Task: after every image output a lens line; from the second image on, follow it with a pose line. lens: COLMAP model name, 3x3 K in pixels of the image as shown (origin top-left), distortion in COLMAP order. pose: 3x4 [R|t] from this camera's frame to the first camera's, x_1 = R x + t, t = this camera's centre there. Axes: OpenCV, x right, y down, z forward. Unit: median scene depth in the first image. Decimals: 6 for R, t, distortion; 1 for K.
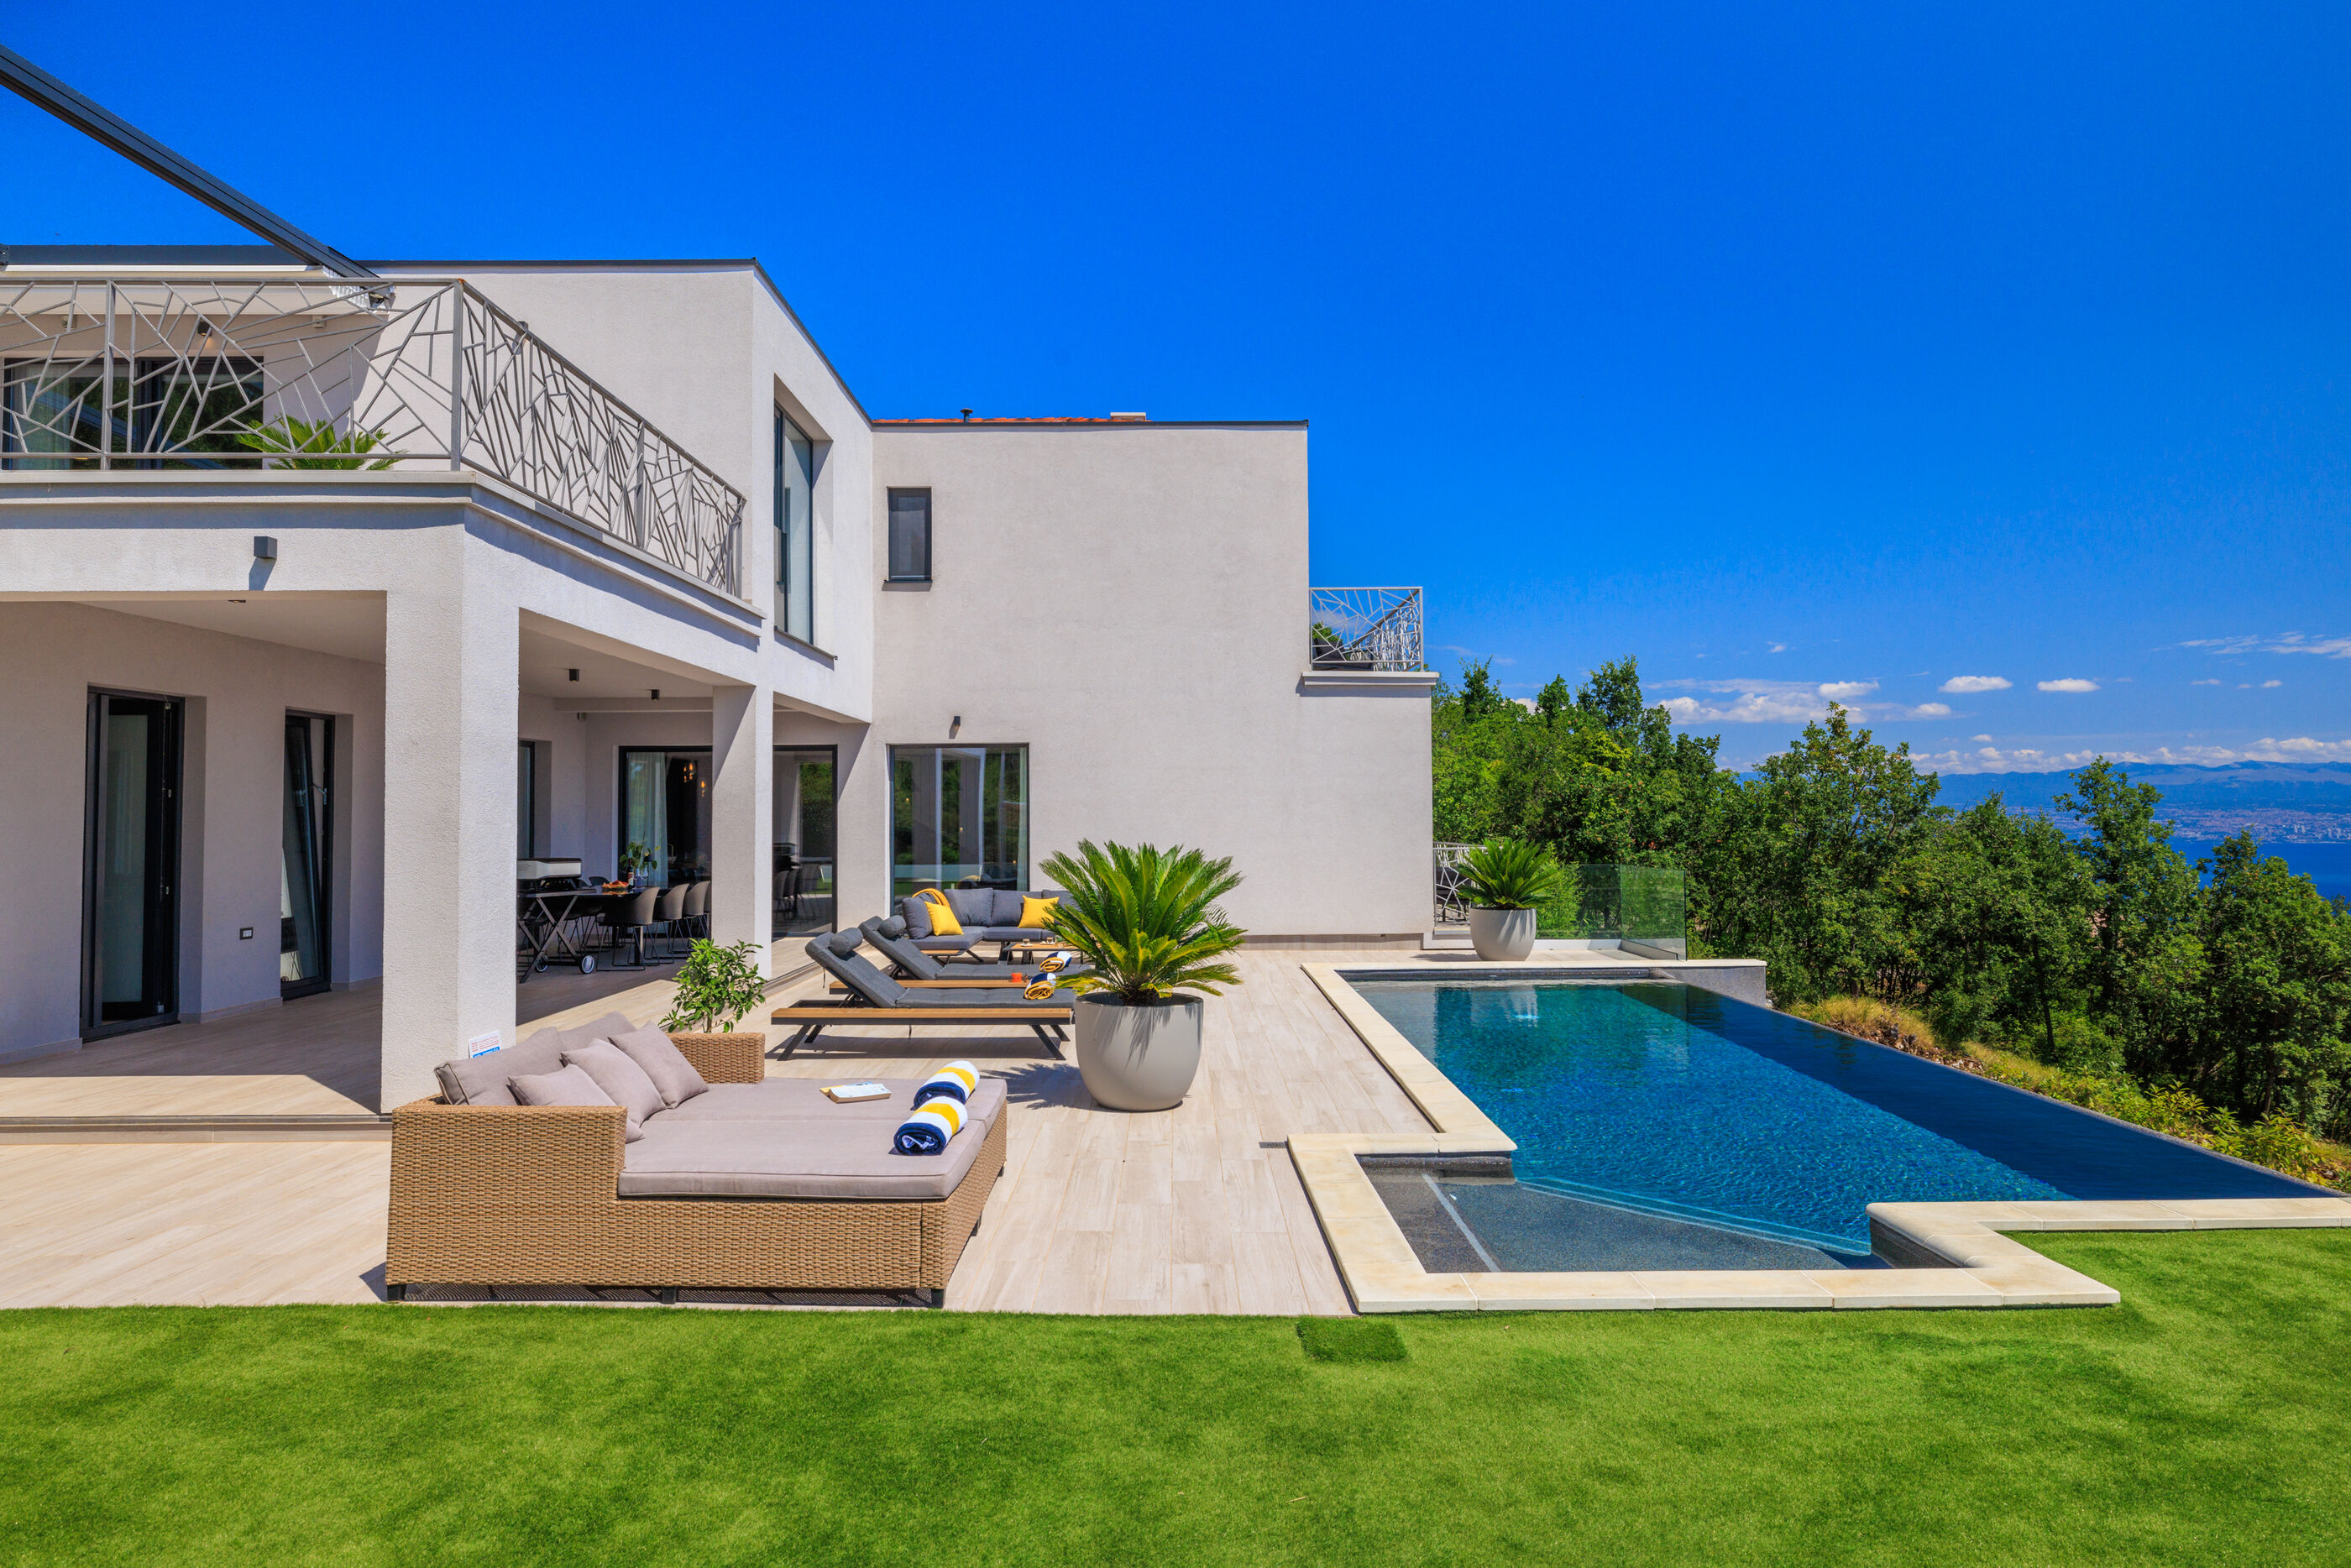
lens RADIAL K [[1439.6, 0, 1179.7], [0, 1439.6, 765.1], [0, 0, 1]] dist [0.007381, 0.002110]
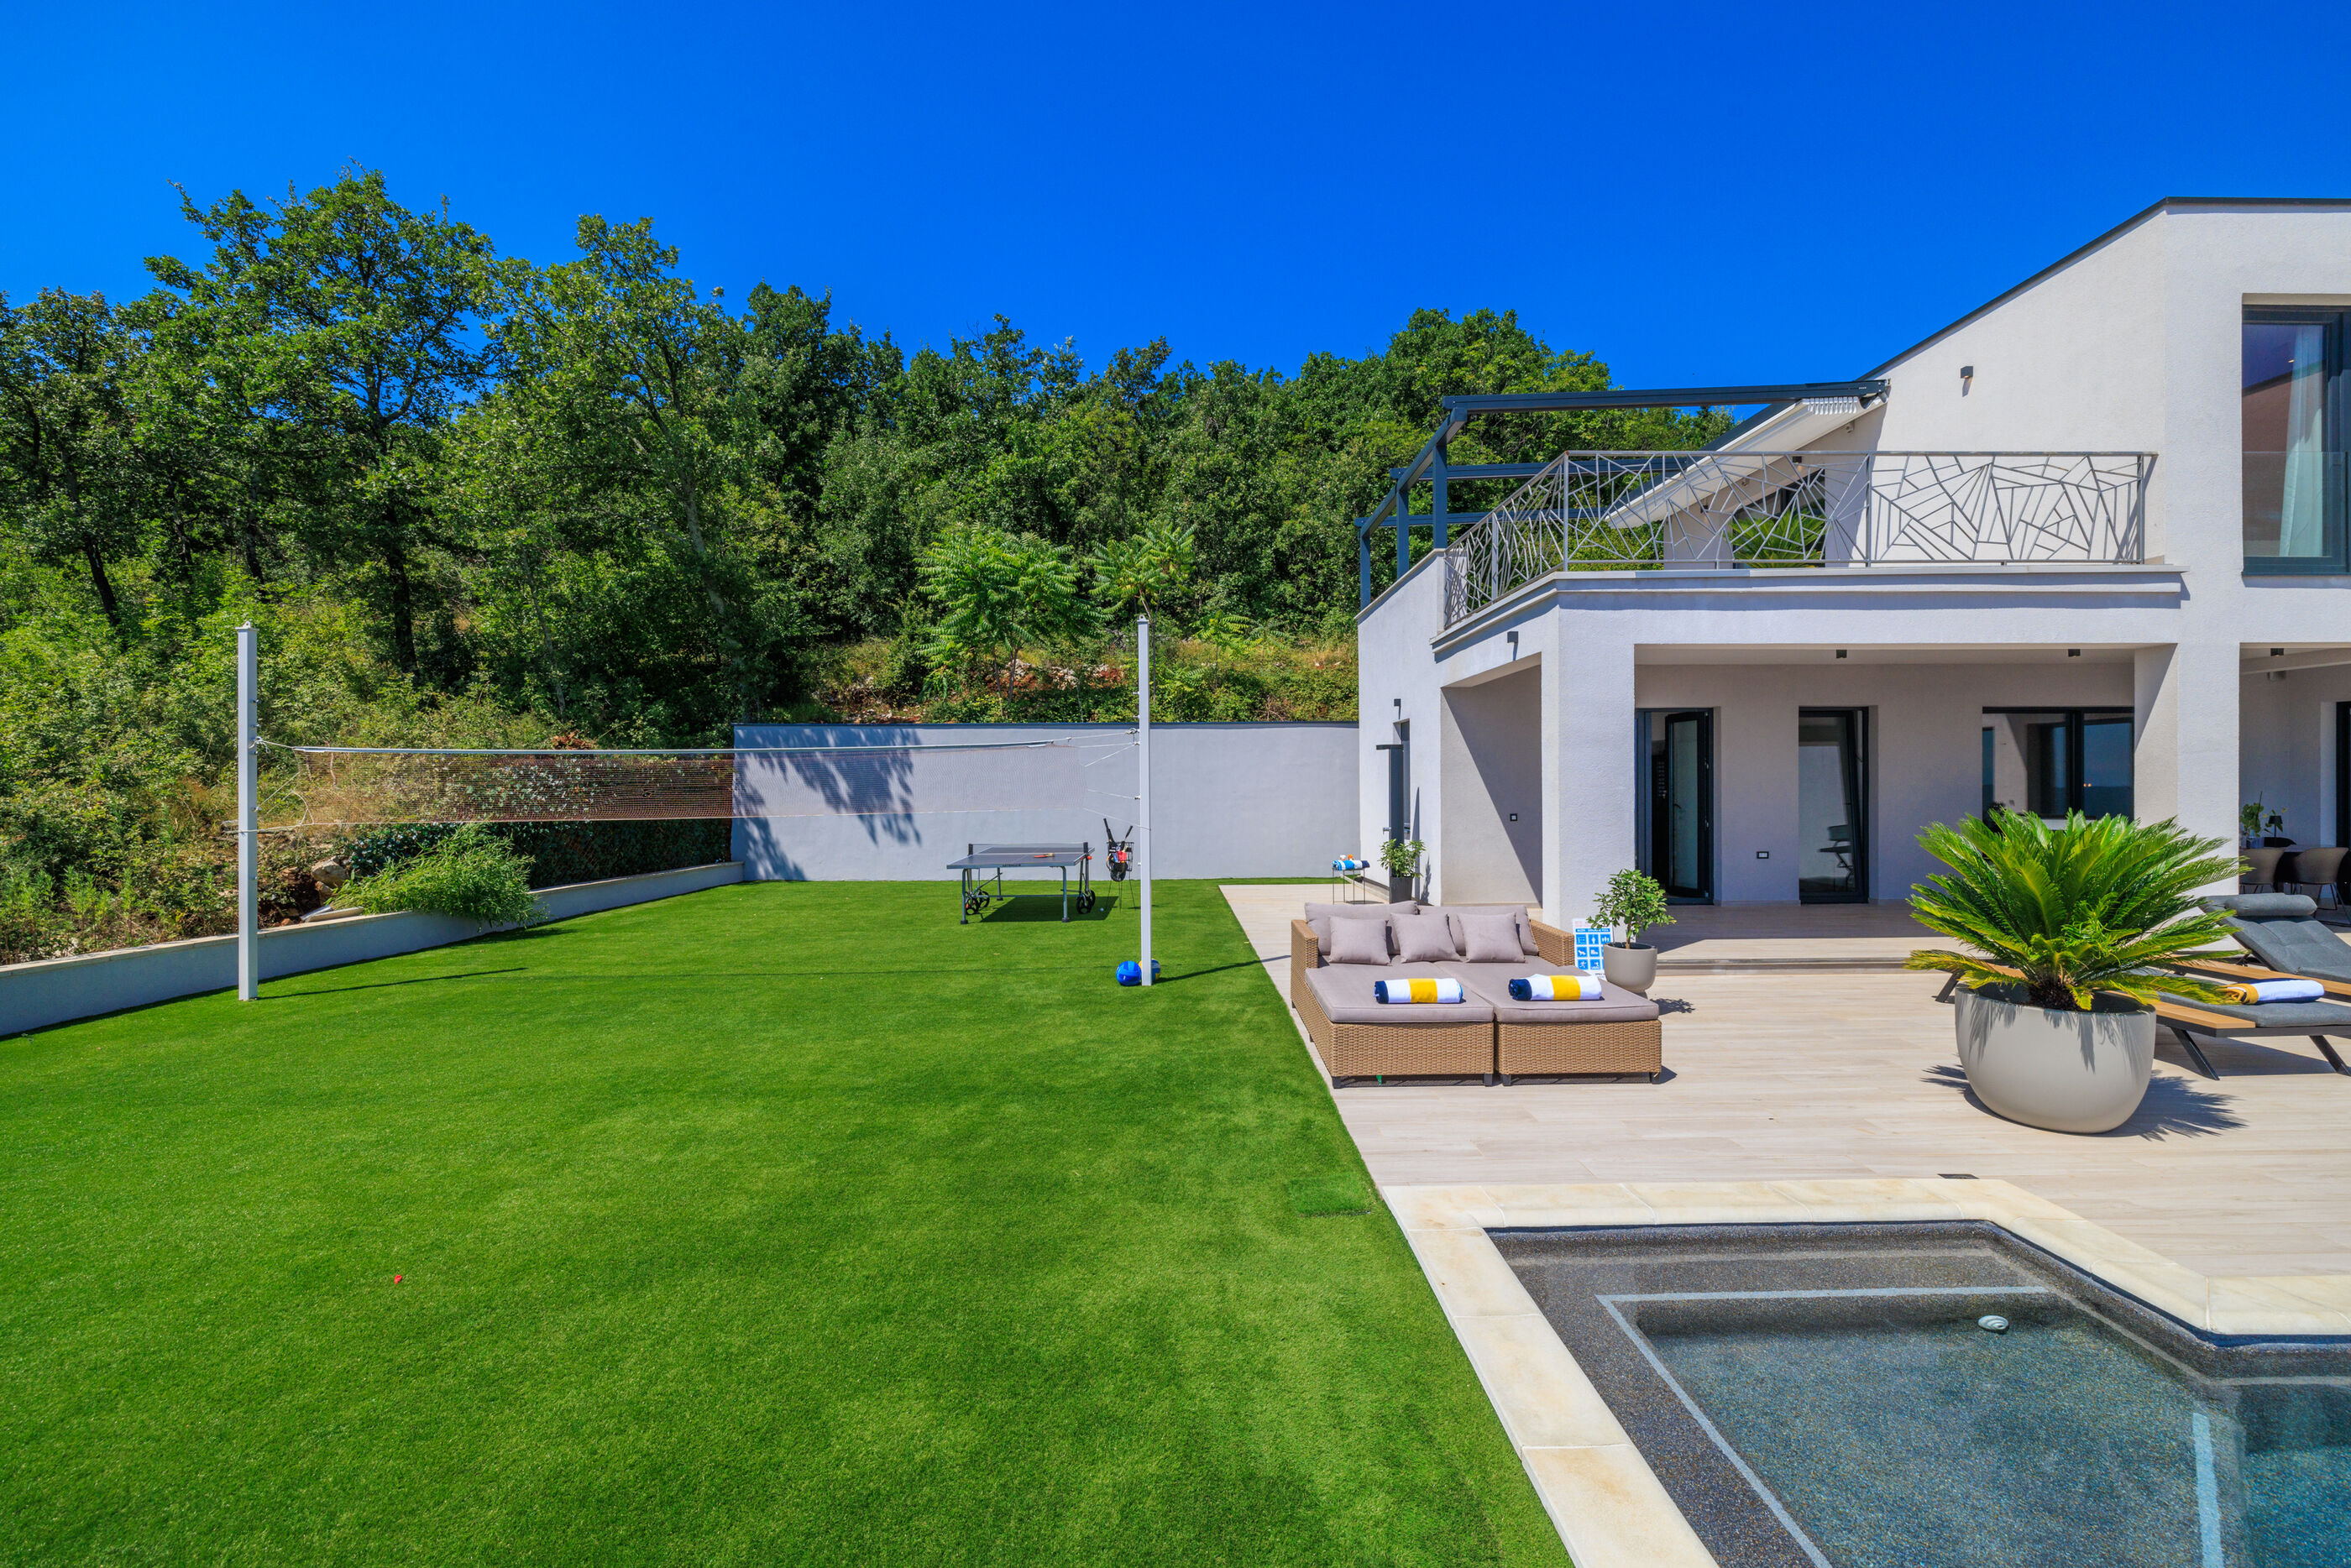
lens RADIAL K [[987.0, 0, 1169.2], [0, 987.0, 780.1], [0, 0, 1]] dist [0.001993, 0.000052]
pose [[0.009534, 0.000837, -0.999954, 0.361138], [0.038044, 0.999275, 0.001200, 0.009470], [0.999231, -0.038053, 0.009495, 0.316426]]
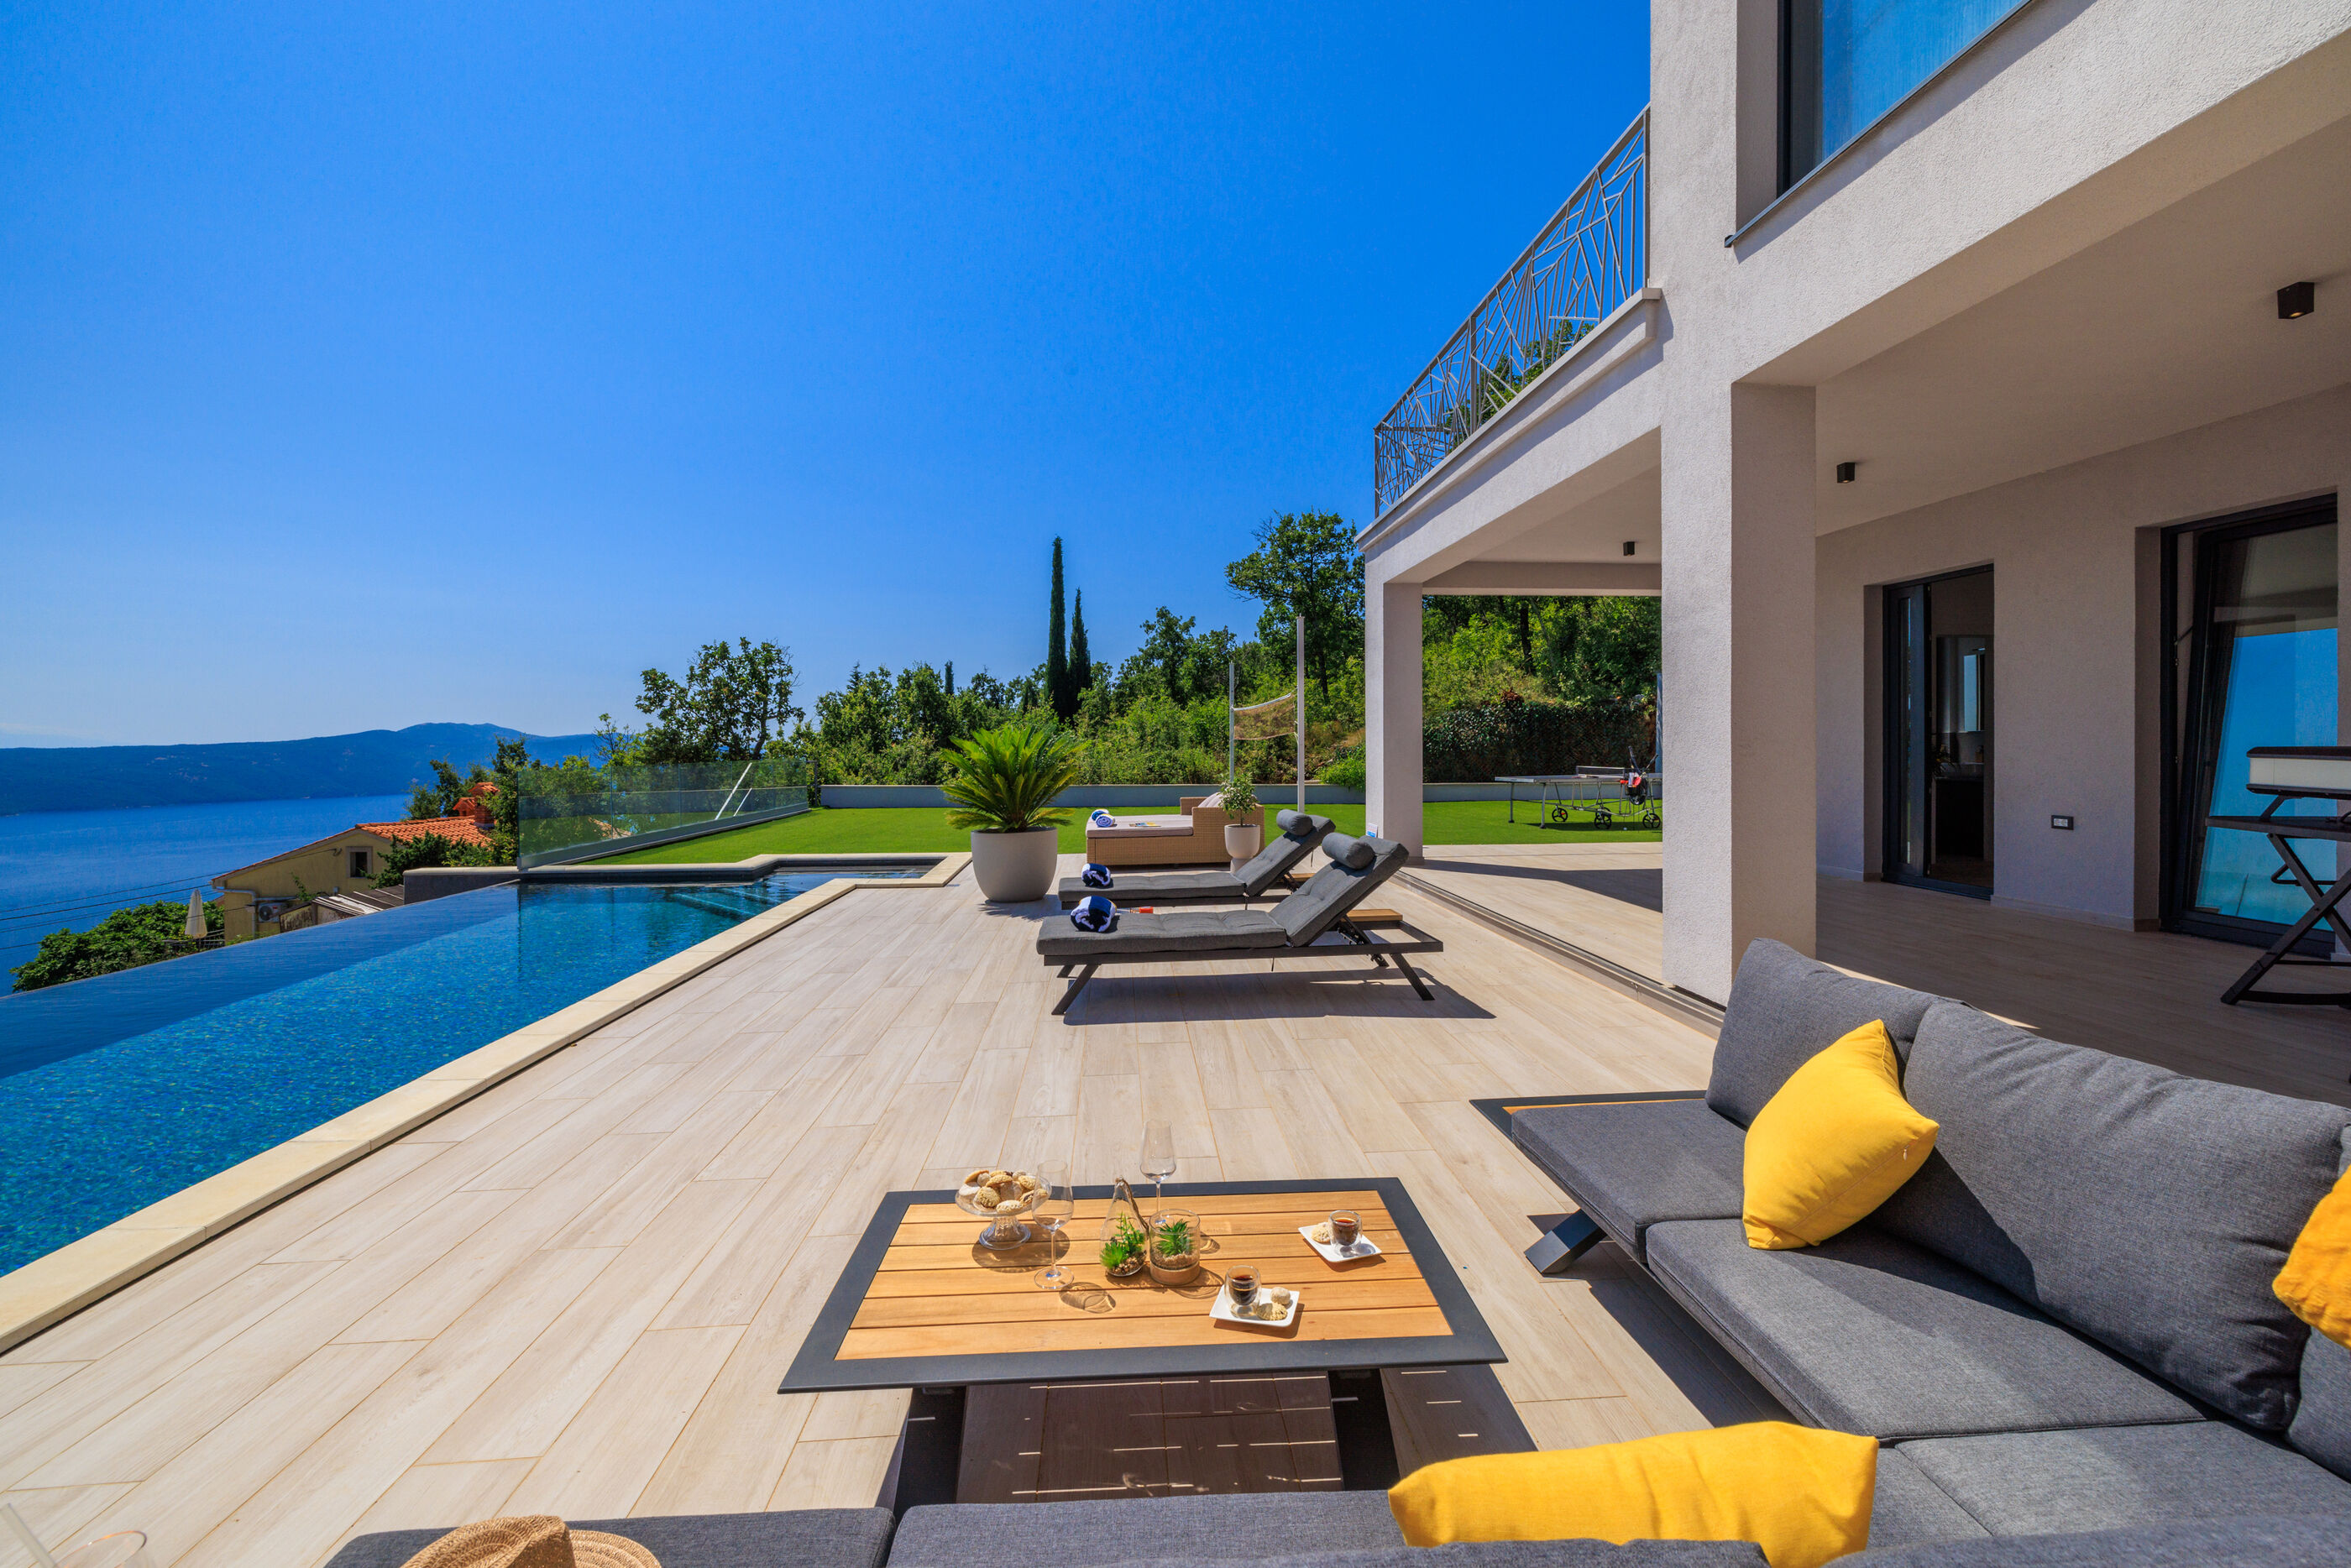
lens RADIAL K [[987.0, 0, 1190.7], [0, 987.0, 754.1], [0, 0, 1]] dist [0.001993, 0.000052]
pose [[-0.997612, 0.027053, -0.063548, -0.096537], [0.028211, 0.999451, -0.017400, 0.068789], [0.063042, -0.019151, -0.997827, 1.363501]]
